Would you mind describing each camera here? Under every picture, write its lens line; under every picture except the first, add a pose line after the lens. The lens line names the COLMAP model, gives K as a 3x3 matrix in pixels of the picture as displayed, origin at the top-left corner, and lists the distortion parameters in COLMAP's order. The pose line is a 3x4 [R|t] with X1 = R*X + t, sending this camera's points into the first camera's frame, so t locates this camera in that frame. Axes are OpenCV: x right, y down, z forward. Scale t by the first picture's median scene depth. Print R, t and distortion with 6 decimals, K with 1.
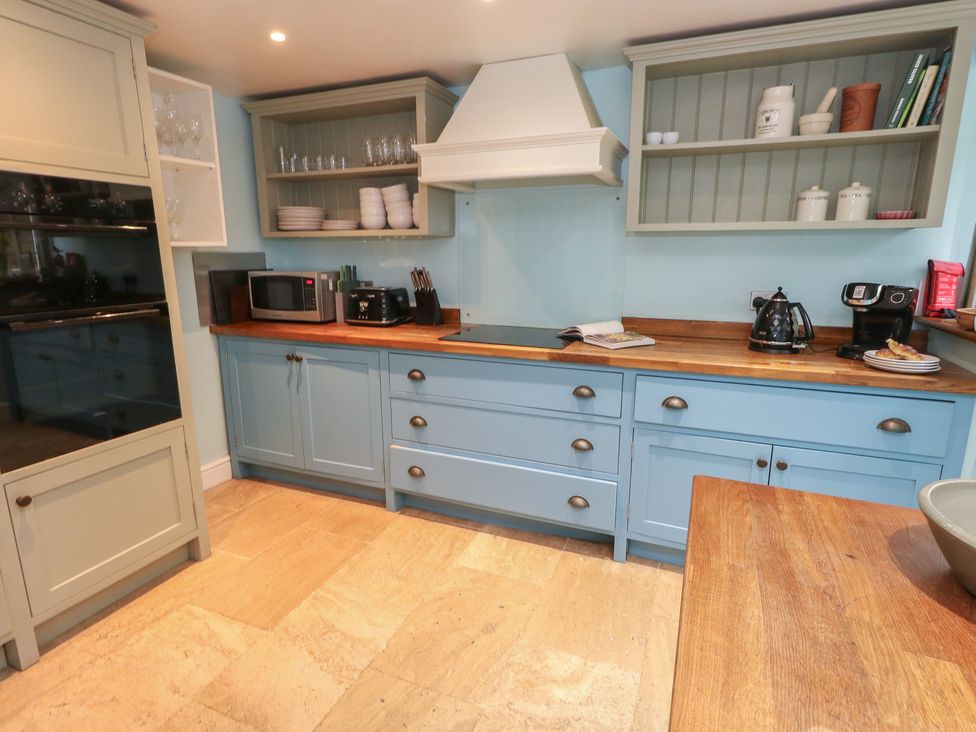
lens RADIAL K [[524.8, 0, 488.0], [0, 524.8, 366.0], [0, 0, 1]] dist [-0.005290, -0.000966]
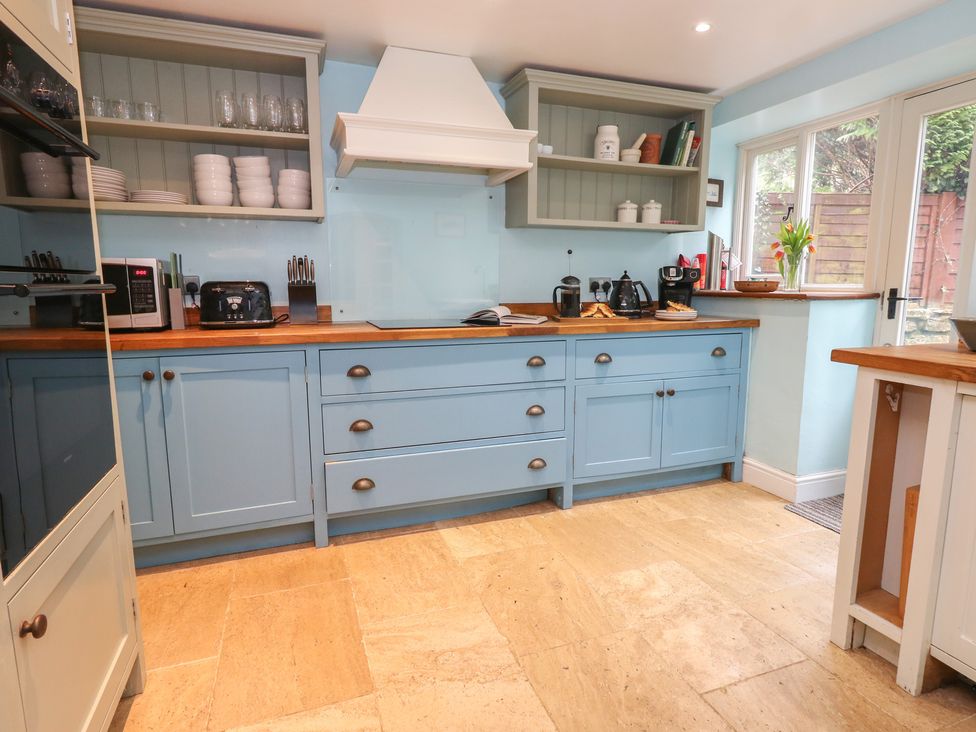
lens RADIAL K [[548.3, 0, 489.3], [0, 548.3, 361.4], [0, 0, 1]] dist [-0.000166, -0.000931]
pose [[0.734244, -0.097587, 0.671836, -0.595133], [0.145308, 0.989271, -0.015109, 0.045865], [-0.663153, 0.108717, 0.740546, 0.179385]]
